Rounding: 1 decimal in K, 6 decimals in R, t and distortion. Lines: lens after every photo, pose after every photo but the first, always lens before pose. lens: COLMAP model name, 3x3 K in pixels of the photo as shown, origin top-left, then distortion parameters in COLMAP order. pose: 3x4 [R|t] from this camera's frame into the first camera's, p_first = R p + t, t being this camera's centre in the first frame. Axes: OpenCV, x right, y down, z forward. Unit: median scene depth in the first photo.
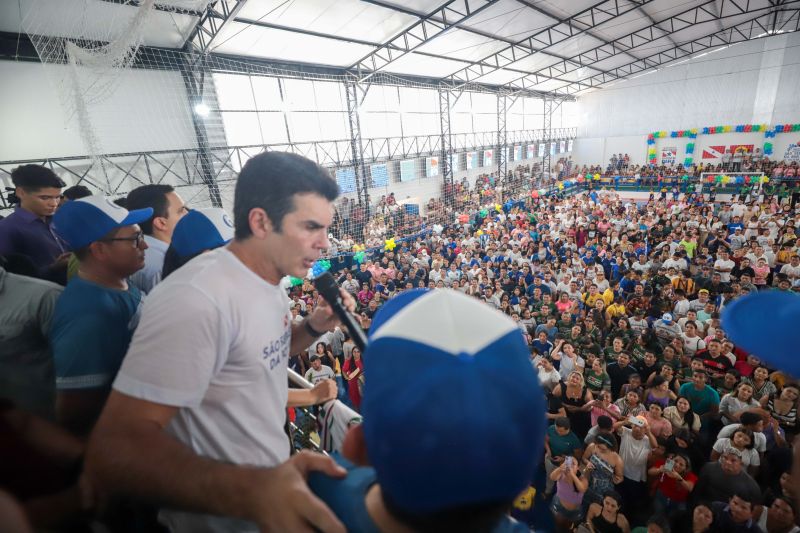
lens RADIAL K [[367.2, 0, 399.9], [0, 367.2, 261.0], [0, 0, 1]] dist [-0.045408, 0.012600]
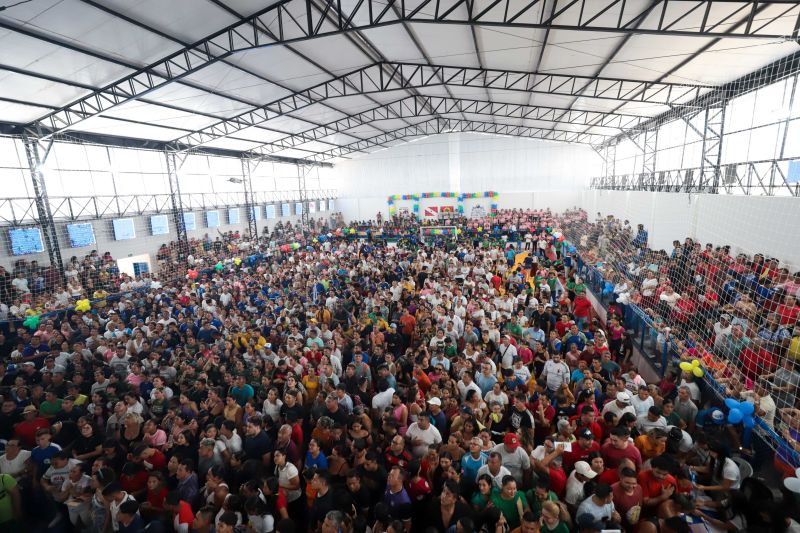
lens RADIAL K [[367.2, 0, 400.8], [0, 367.2, 261.7], [0, 0, 1]] dist [-0.045408, 0.012600]
pose [[0.886769, -0.044345, 0.460081, 0.218935], [0.109250, 0.987292, -0.115410, 0.030784], [-0.449117, 0.152606, 0.880344, -0.161811]]
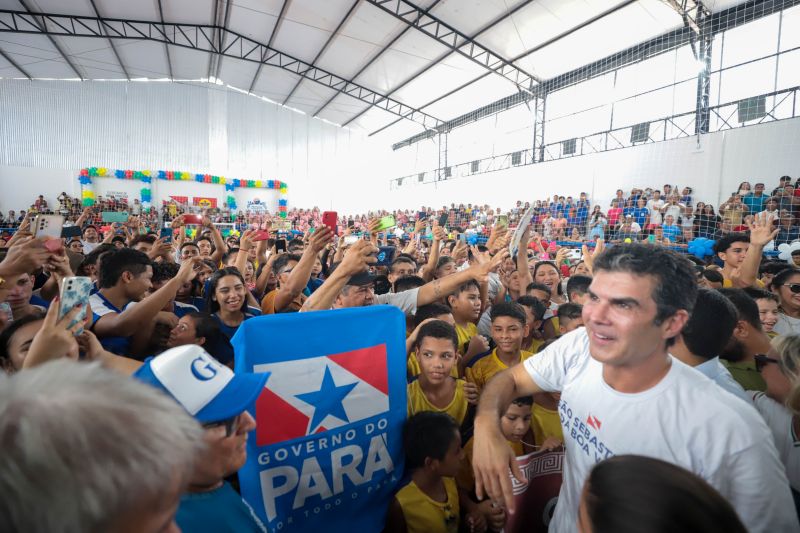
lens RADIAL K [[367.2, 0, 410.0], [0, 367.2, 259.8], [0, 0, 1]] dist [-0.045408, 0.012600]
pose [[0.283492, 0.012826, 0.958889, 0.387251], [0.241156, 0.966824, -0.084229, 0.008531], [-0.928157, 0.255120, 0.270994, 0.489284]]
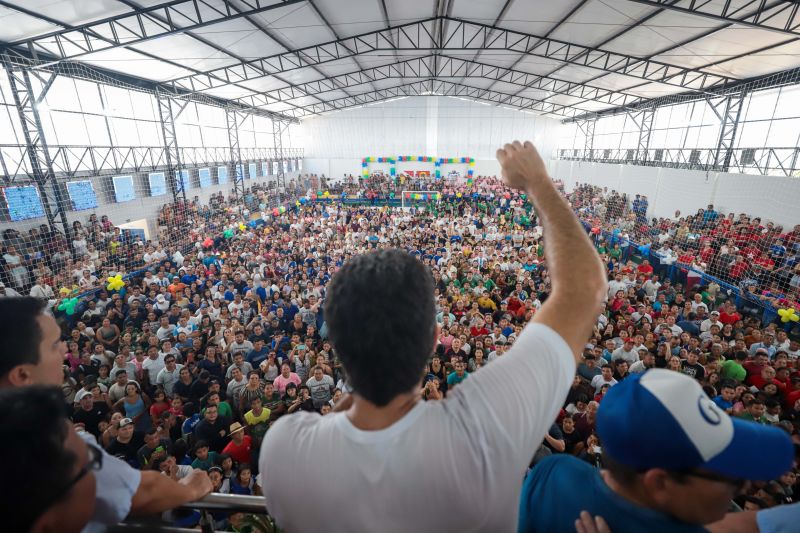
lens RADIAL K [[367.2, 0, 403.2], [0, 367.2, 260.6], [0, 0, 1]] dist [-0.045408, 0.012600]
pose [[0.758314, -0.105759, 0.643253, -0.035658], [0.131727, 0.991256, 0.007685, -0.013719], [-0.638441, 0.078906, 0.765615, 0.013139]]
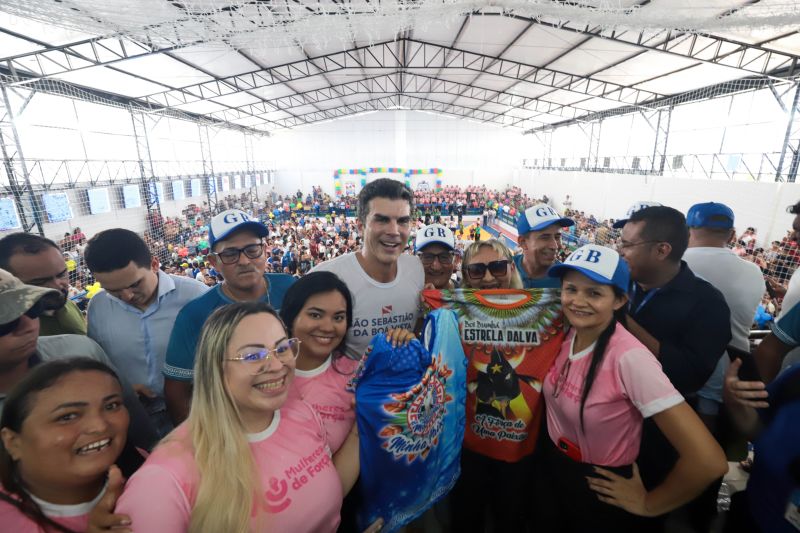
lens RADIAL K [[367.2, 0, 404.6], [0, 367.2, 260.5], [0, 0, 1]] dist [-0.045408, 0.012600]
pose [[0.706056, -0.107186, 0.699997, -0.067055], [0.163426, 0.986459, -0.013790, 0.008209], [-0.689040, 0.124135, 0.714013, -0.028422]]
